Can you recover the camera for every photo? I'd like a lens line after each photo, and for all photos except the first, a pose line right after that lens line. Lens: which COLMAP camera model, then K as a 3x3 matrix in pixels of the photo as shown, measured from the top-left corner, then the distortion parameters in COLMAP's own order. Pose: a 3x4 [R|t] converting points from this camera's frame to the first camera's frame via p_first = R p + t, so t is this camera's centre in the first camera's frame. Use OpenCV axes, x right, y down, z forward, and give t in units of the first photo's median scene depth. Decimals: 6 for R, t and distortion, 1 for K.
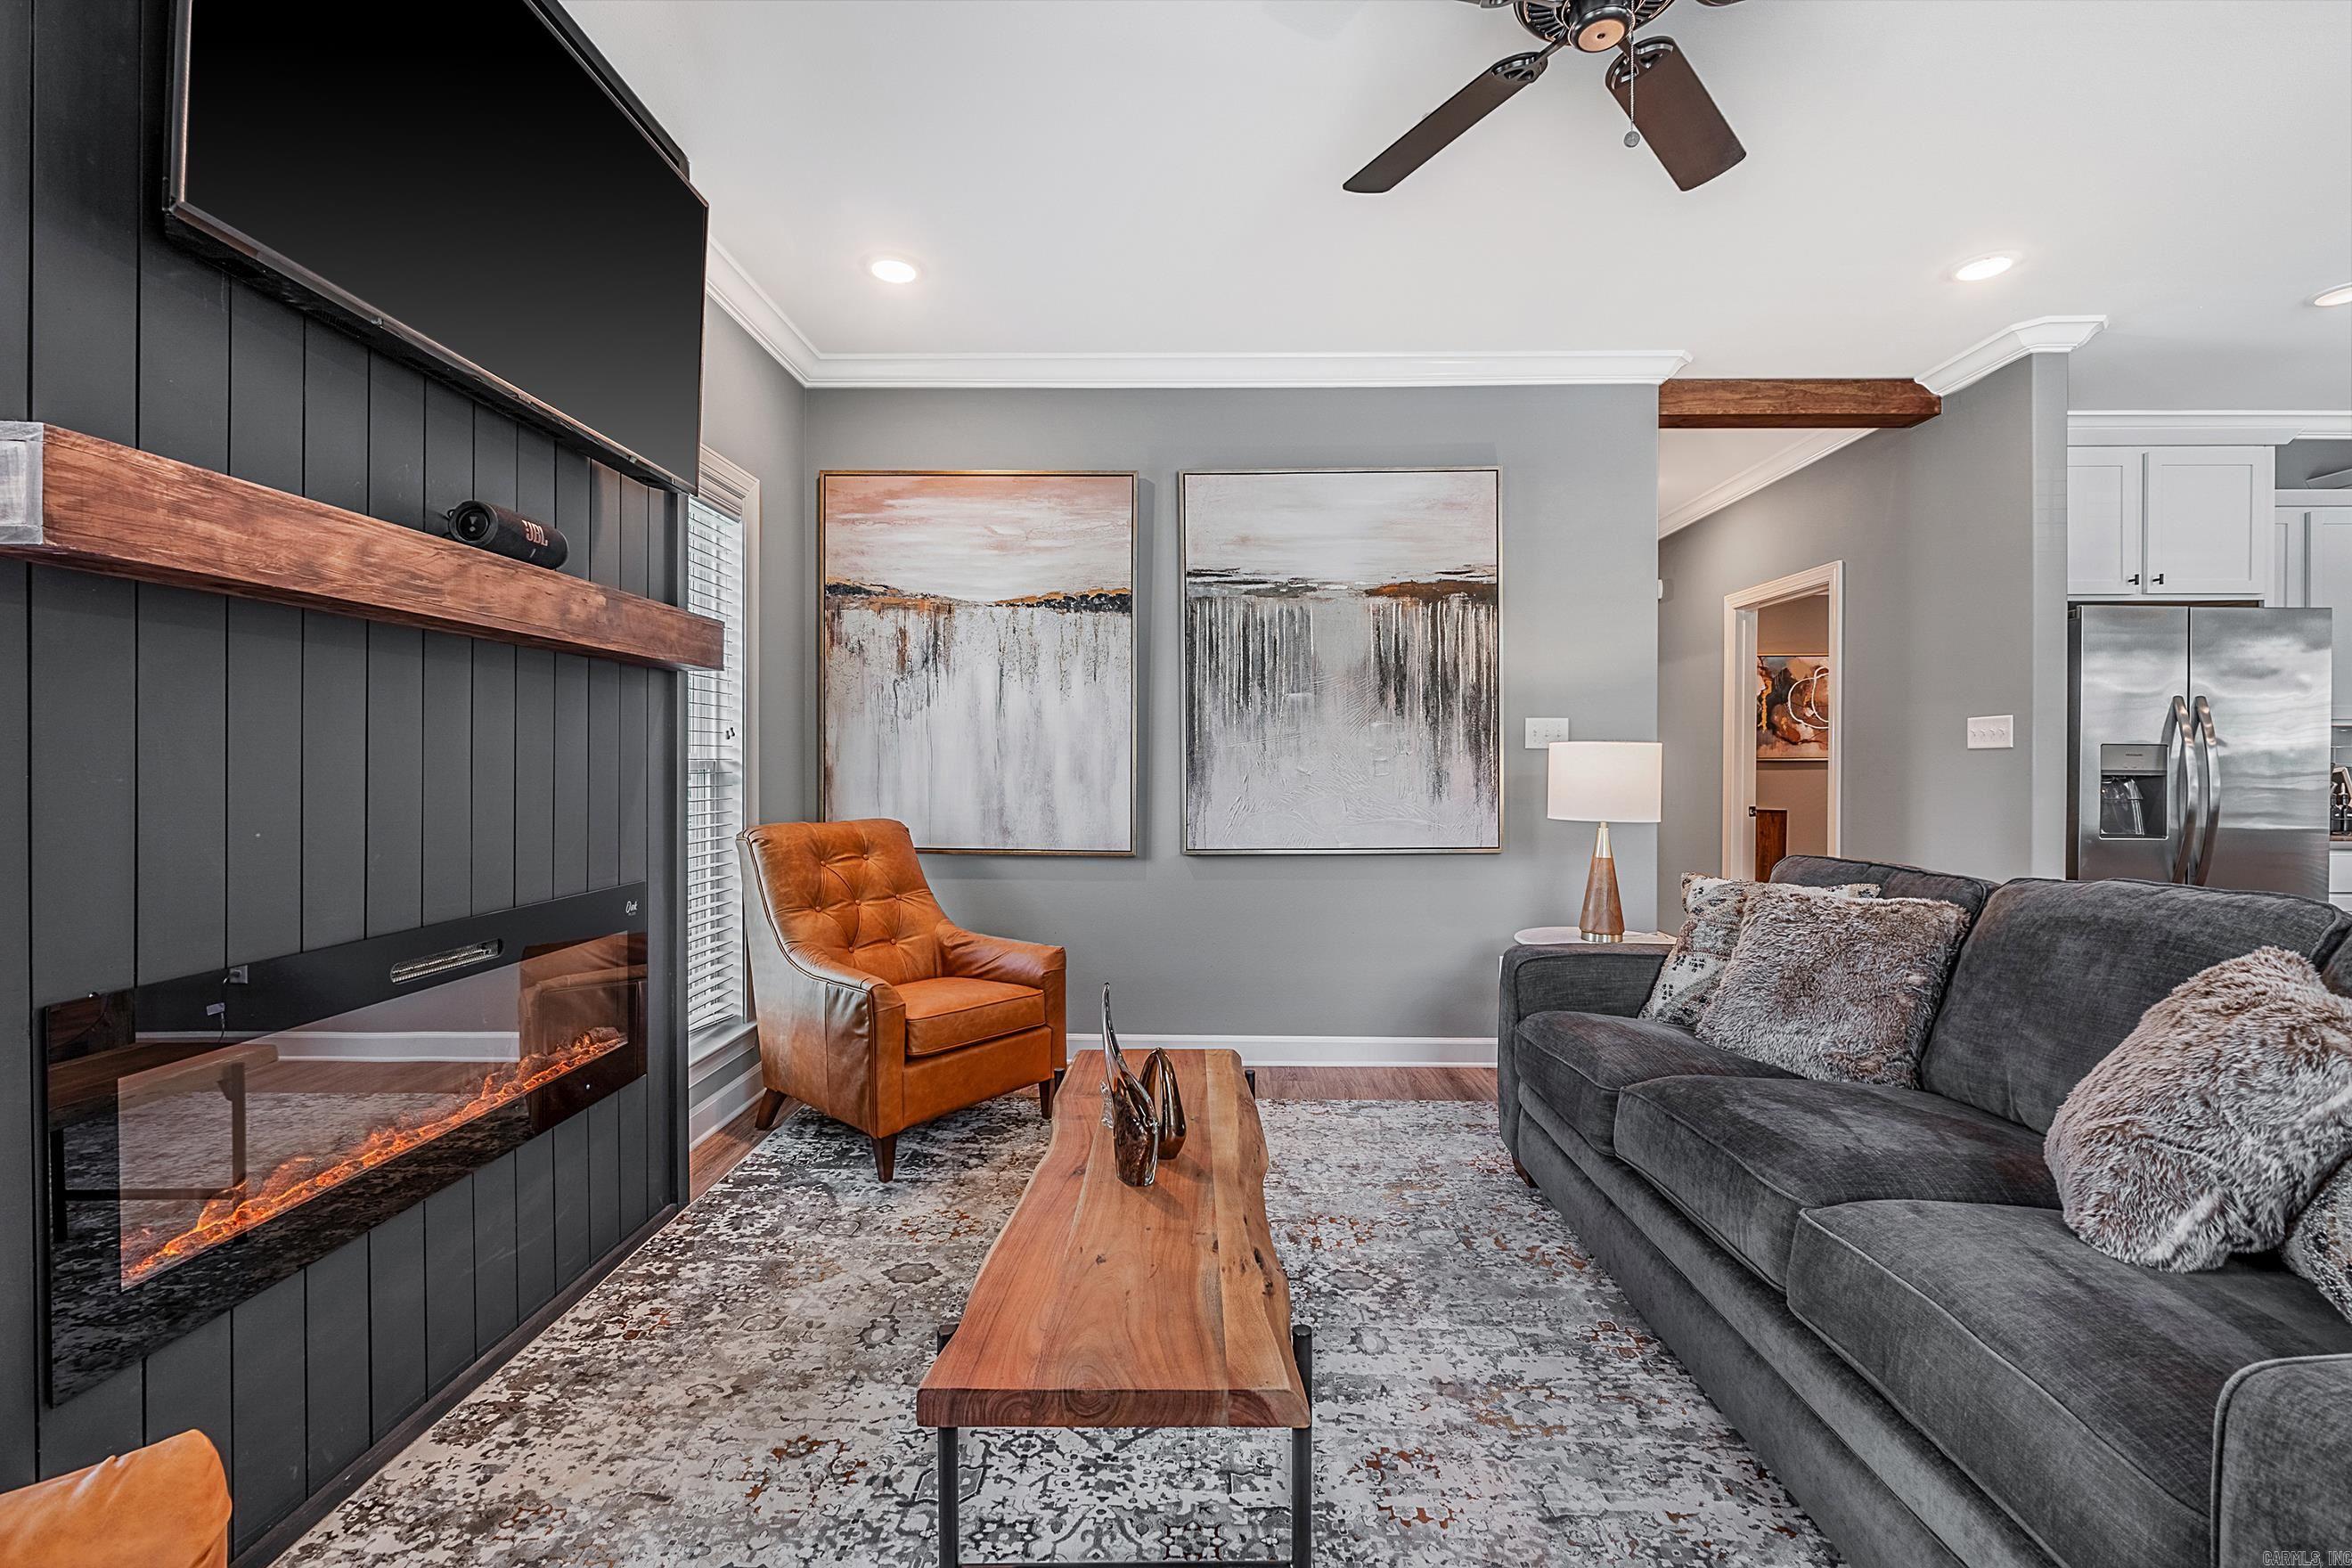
lens RADIAL K [[992.0, 0, 1184.9], [0, 992.0, 772.2], [0, 0, 1]] dist [-0.001960, -0.000515]
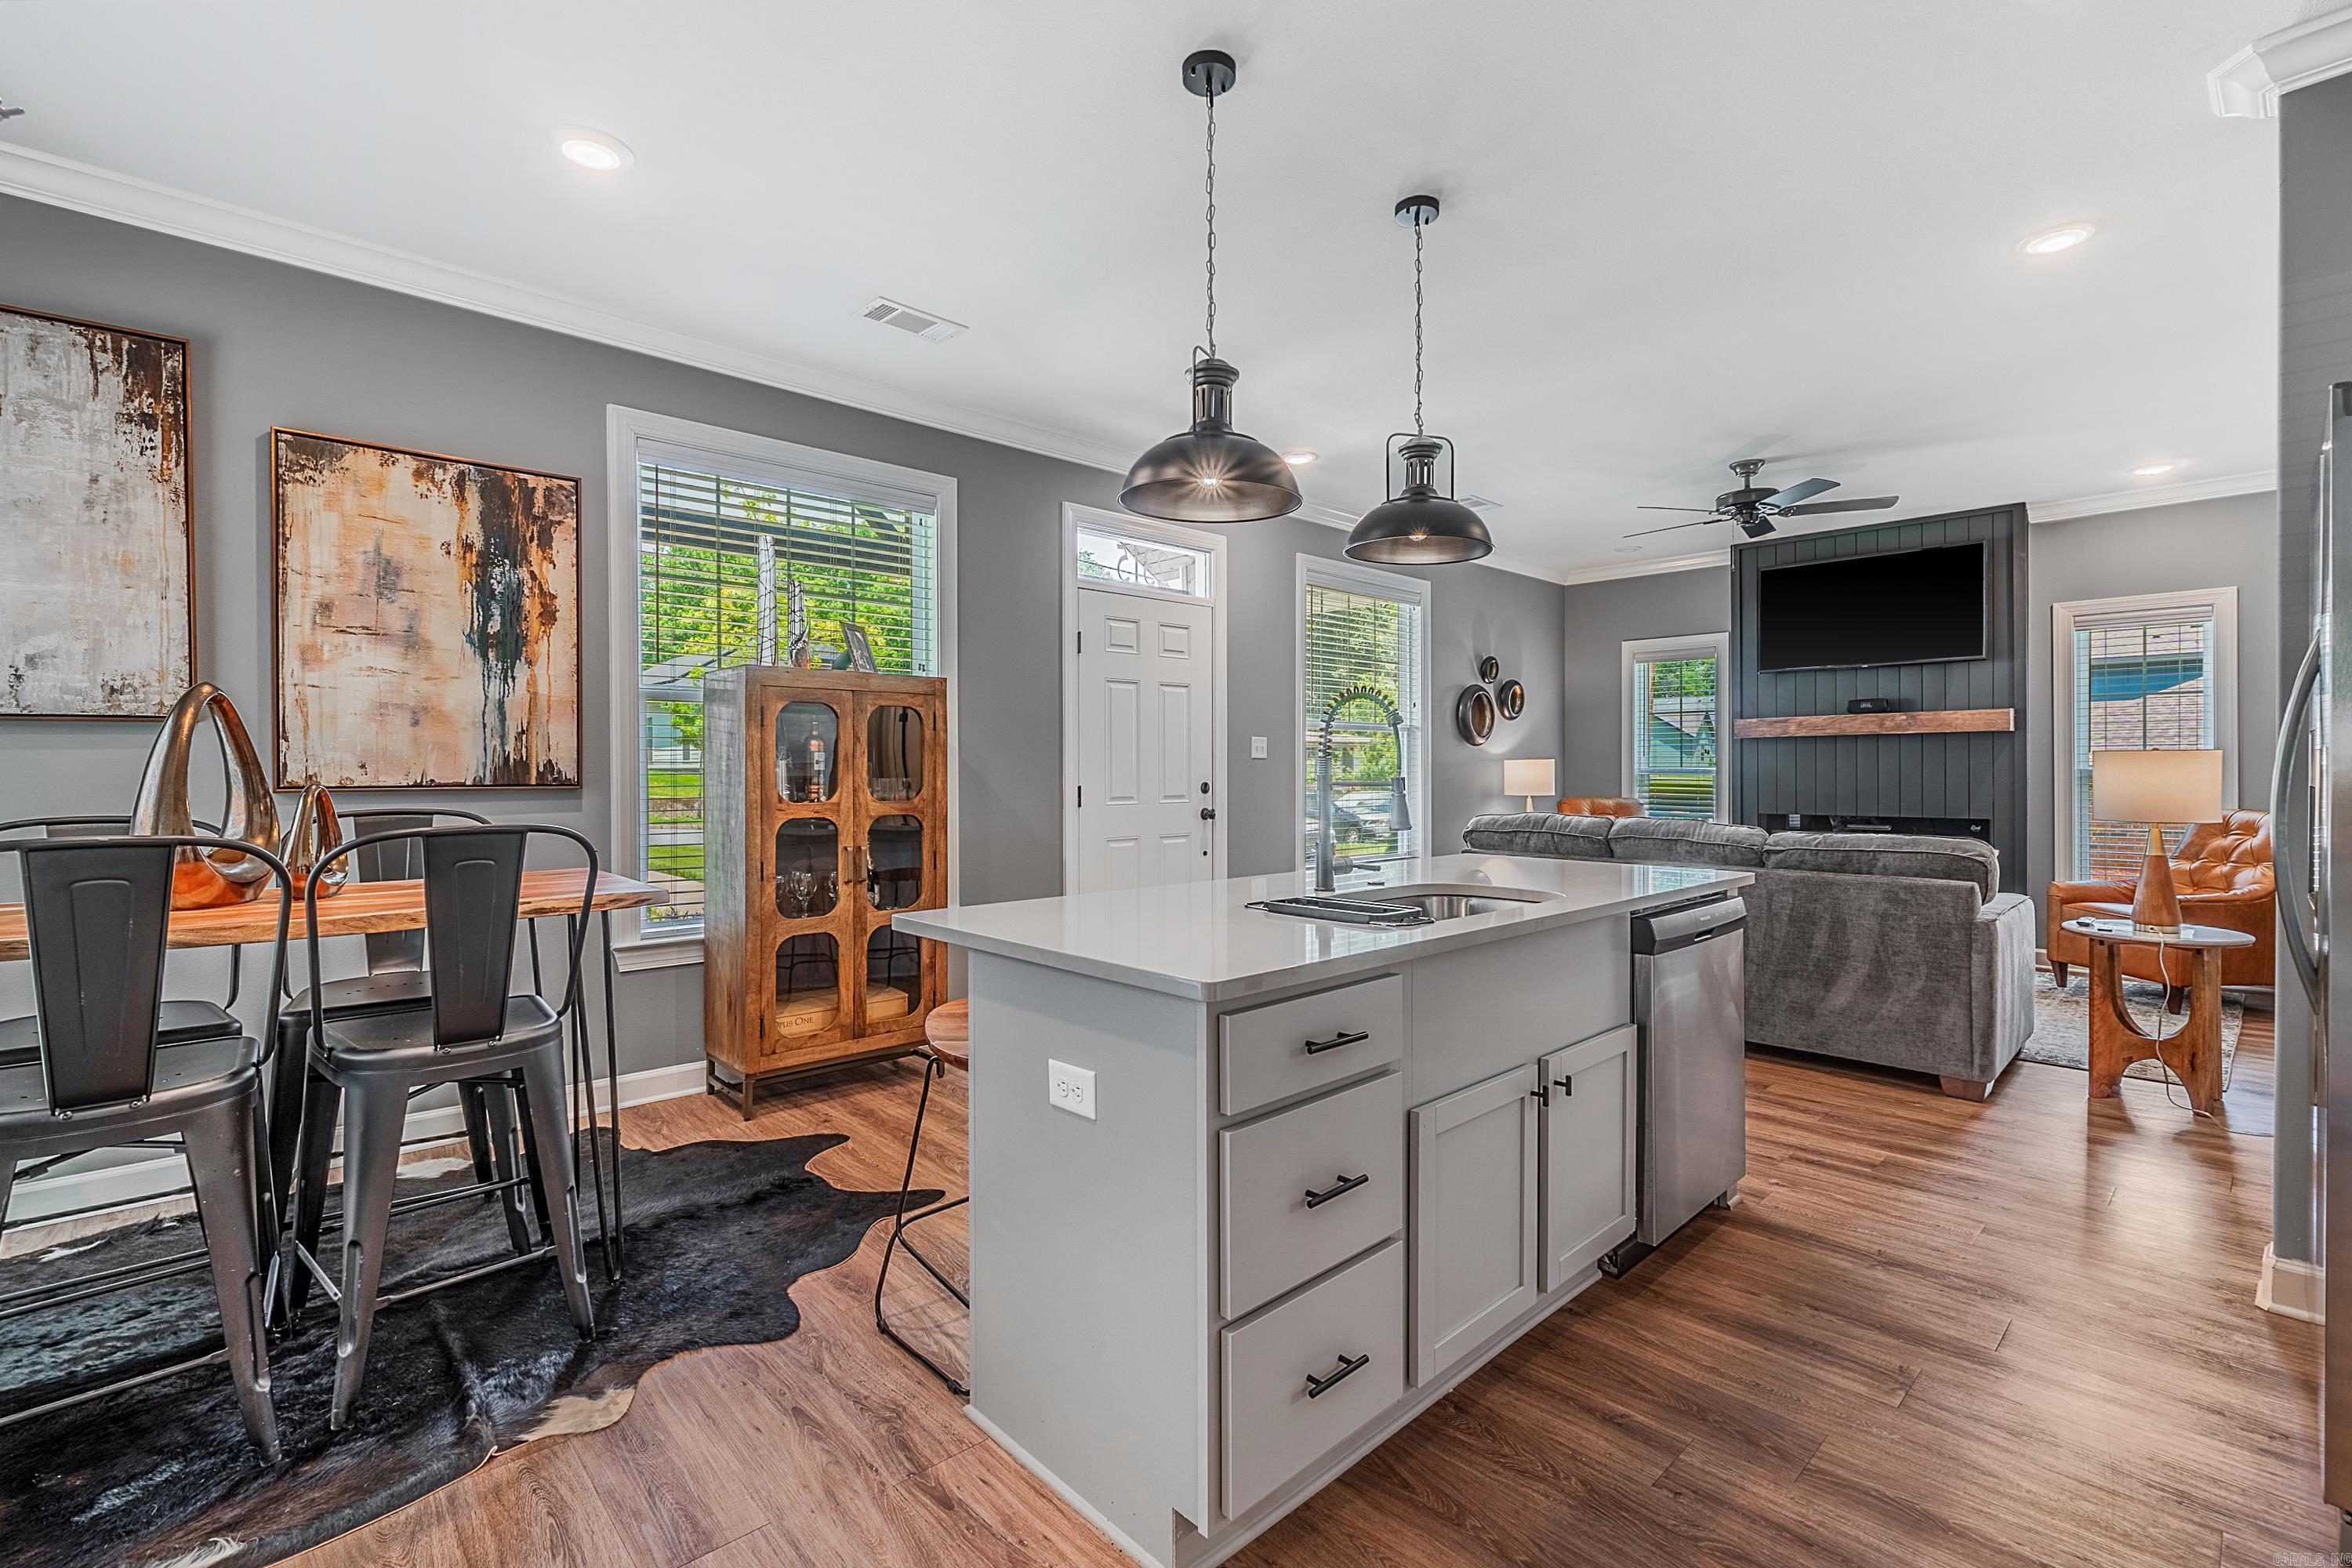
lens RADIAL K [[1040.3, 0, 1180.9], [0, 1040.3, 770.3], [0, 0, 1]] dist [-0.000589, -0.000603]
pose [[-0.718074, -0.001875, -0.695965, 1.690799], [-0.004345, 0.999989, 0.001789, -0.004406], [0.695954, 0.004309, -0.718074, 0.917990]]
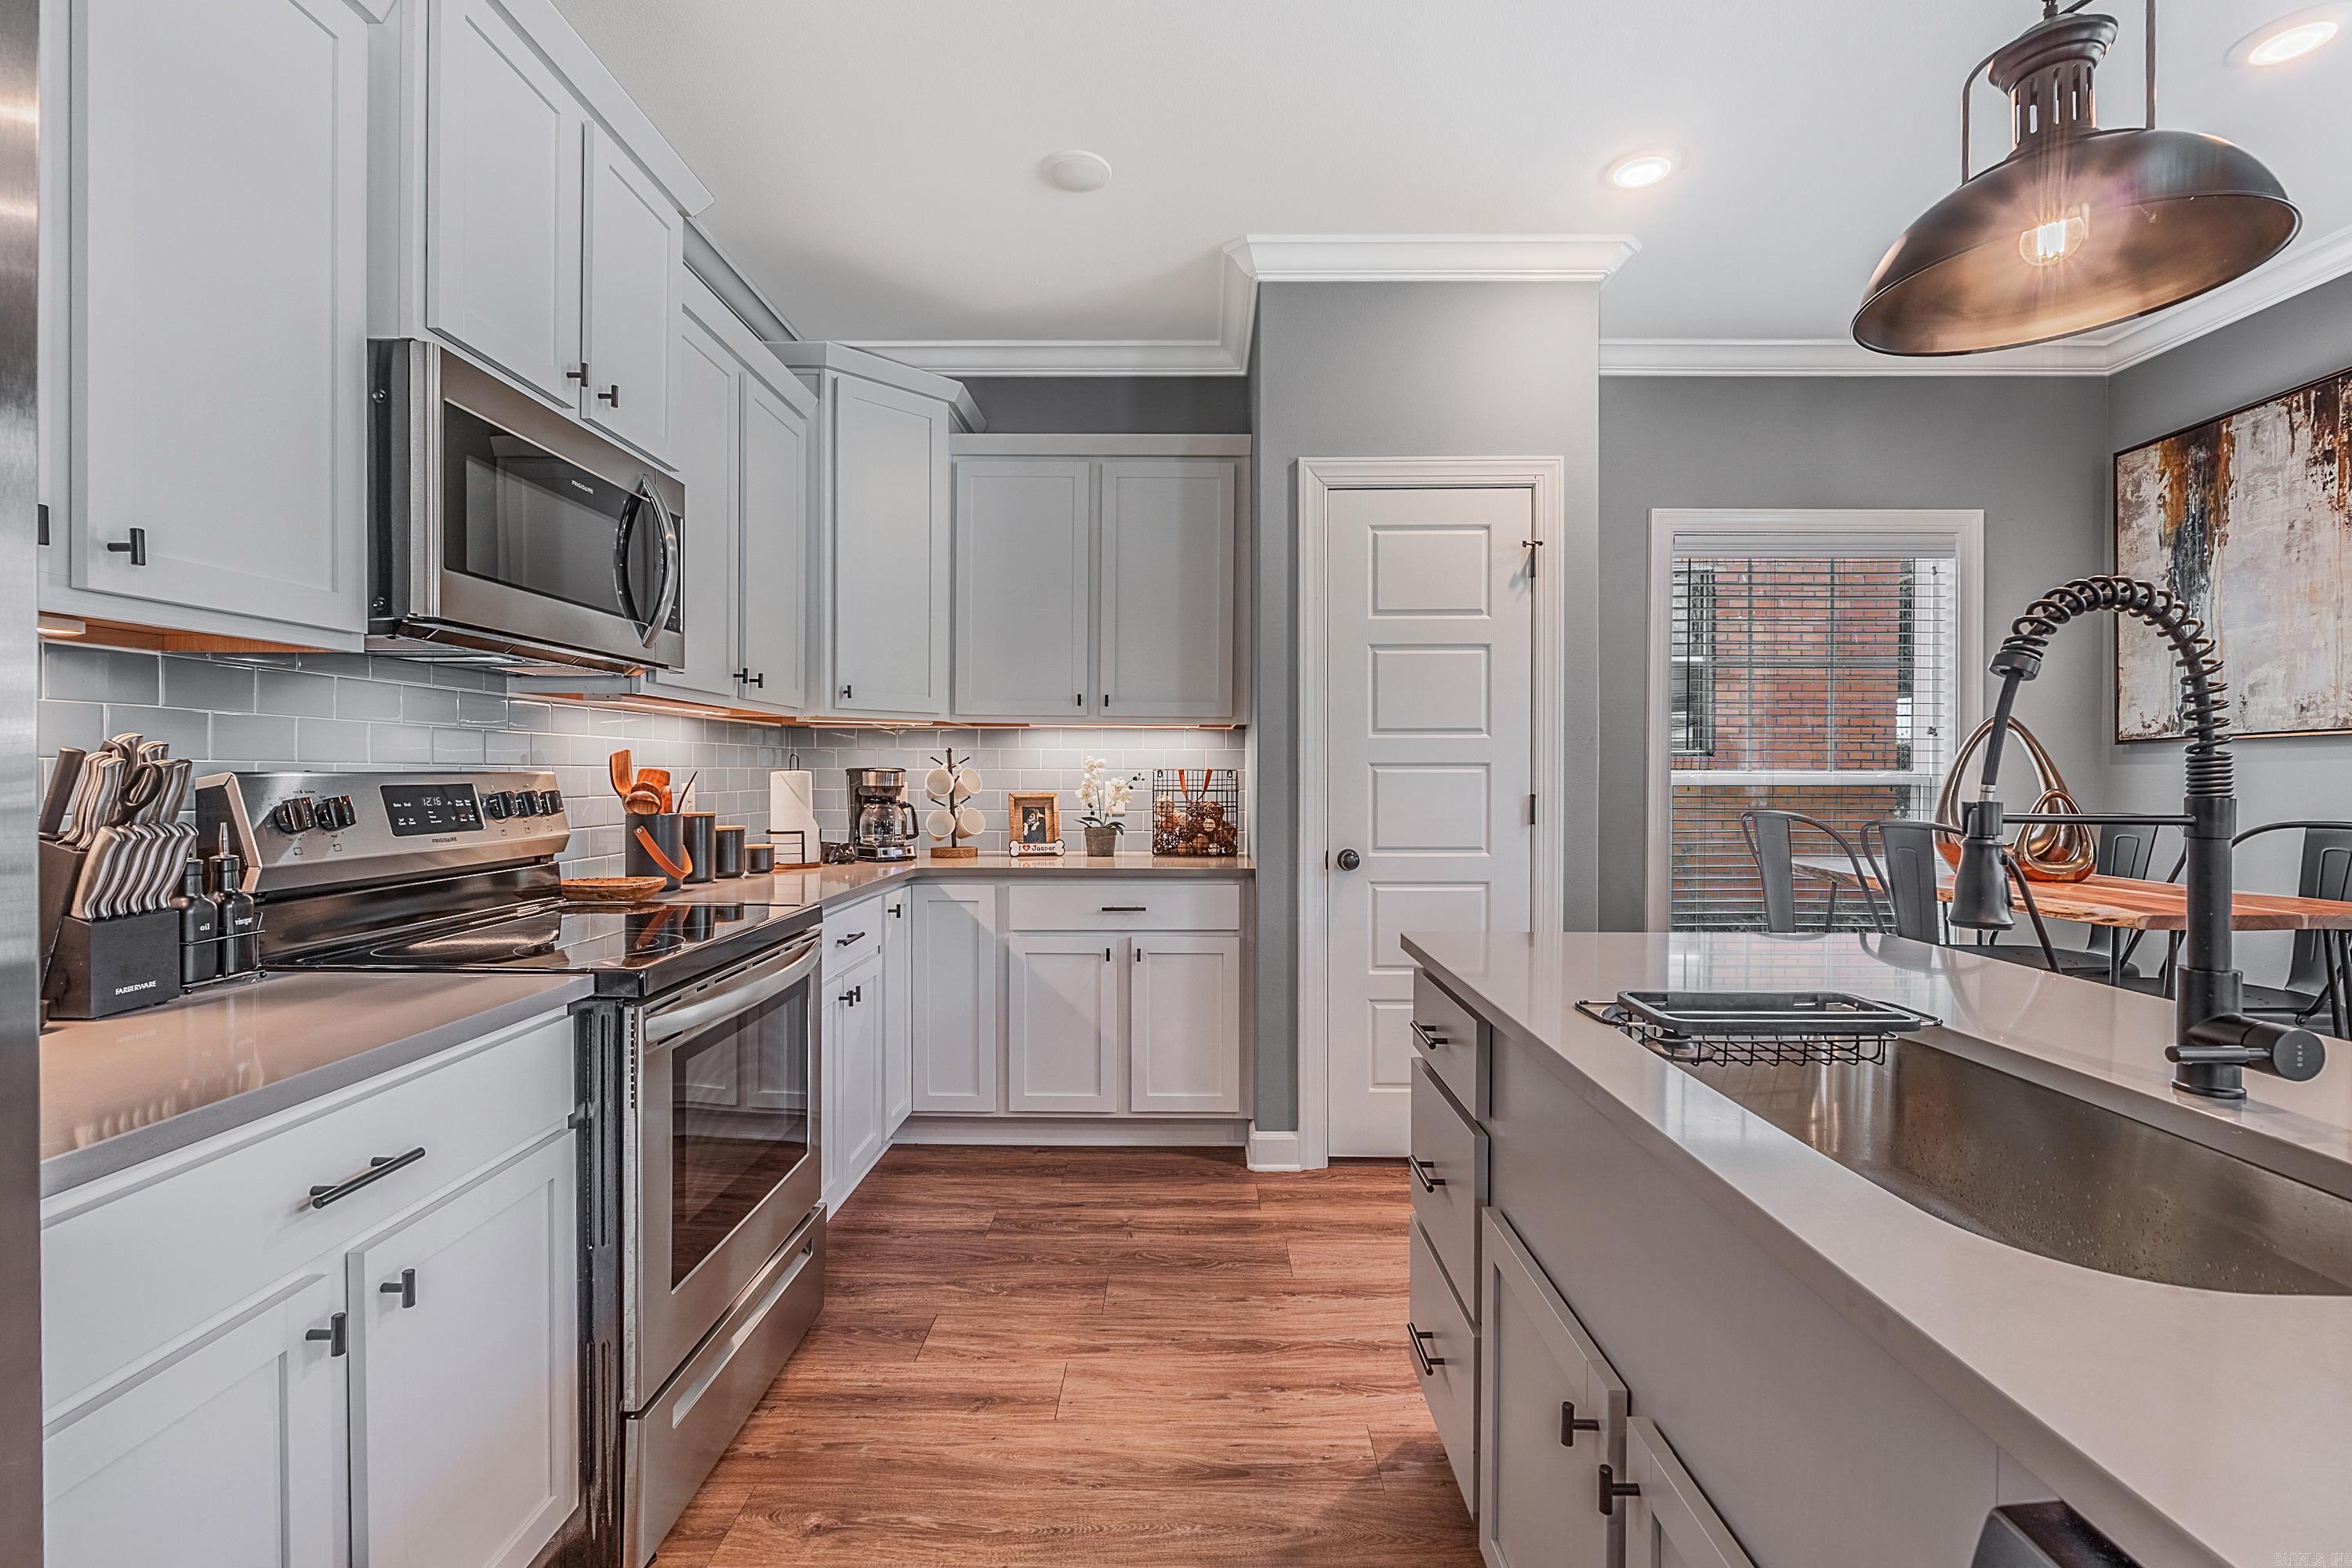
lens RADIAL K [[1027.9, 0, 1176.0], [0, 1027.9, 784.0], [0, 0, 1]] dist [-0.005594, -0.000368]
pose [[-0.006890, -0.014488, 0.999871, 0.933342], [-0.000644, 0.999895, 0.014484, -0.007207], [-0.999976, -0.000544, -0.006899, 0.769943]]
